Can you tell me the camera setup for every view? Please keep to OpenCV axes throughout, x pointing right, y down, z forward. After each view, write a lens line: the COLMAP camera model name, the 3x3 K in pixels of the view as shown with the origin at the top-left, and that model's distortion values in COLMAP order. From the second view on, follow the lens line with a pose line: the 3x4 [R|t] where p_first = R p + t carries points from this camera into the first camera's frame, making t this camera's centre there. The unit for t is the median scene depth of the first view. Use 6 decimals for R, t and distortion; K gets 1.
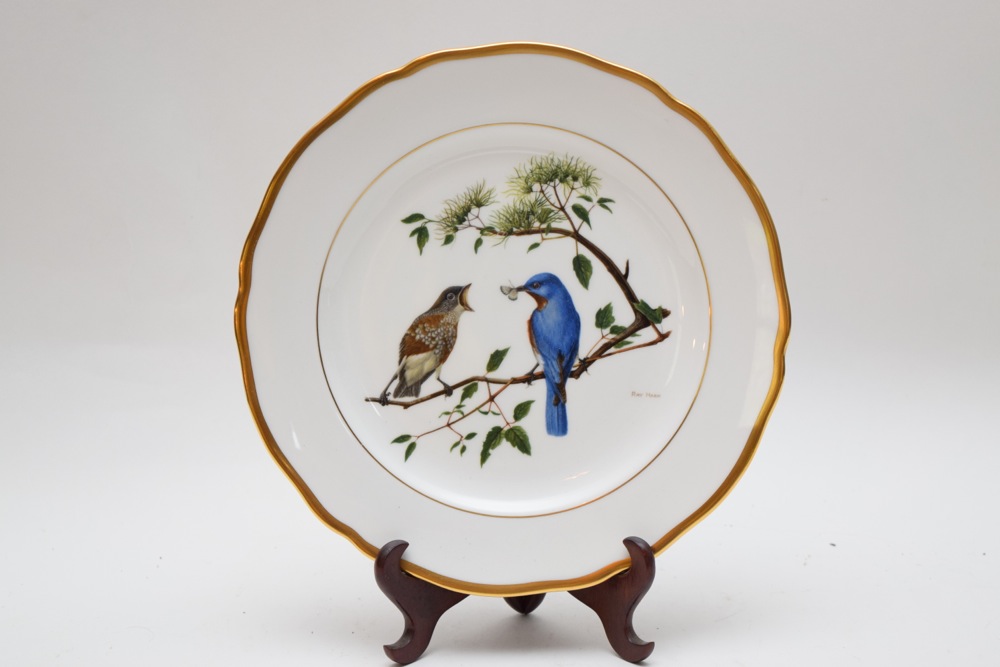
lens RADIAL K [[3518.1, 0, 502.9], [0, 3518.1, 334.3], [0, 0, 1]] dist [0.804304, 0.000000]
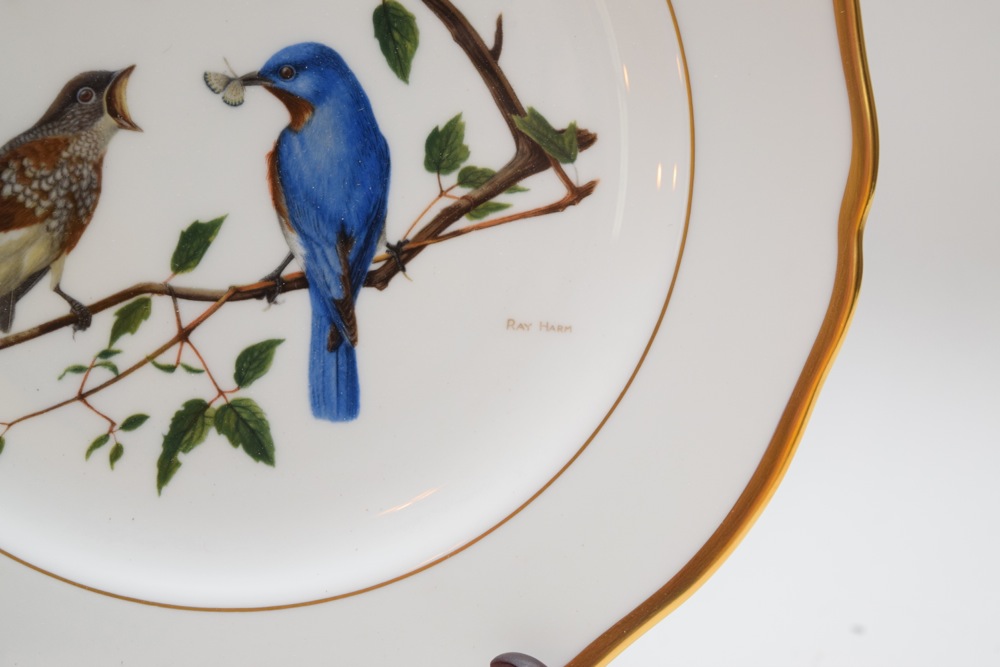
lens RADIAL K [[3518.1, 0, 483.5], [0, 3518.1, 308.2], [0, 0, 1]] dist [0.804304, 0.000000]
pose [[0.996208, 0.002336, 0.086971, -0.004310], [-0.001527, 0.999955, -0.009360, 0.019045], [-0.086989, 0.009191, 0.996167, 0.565215]]
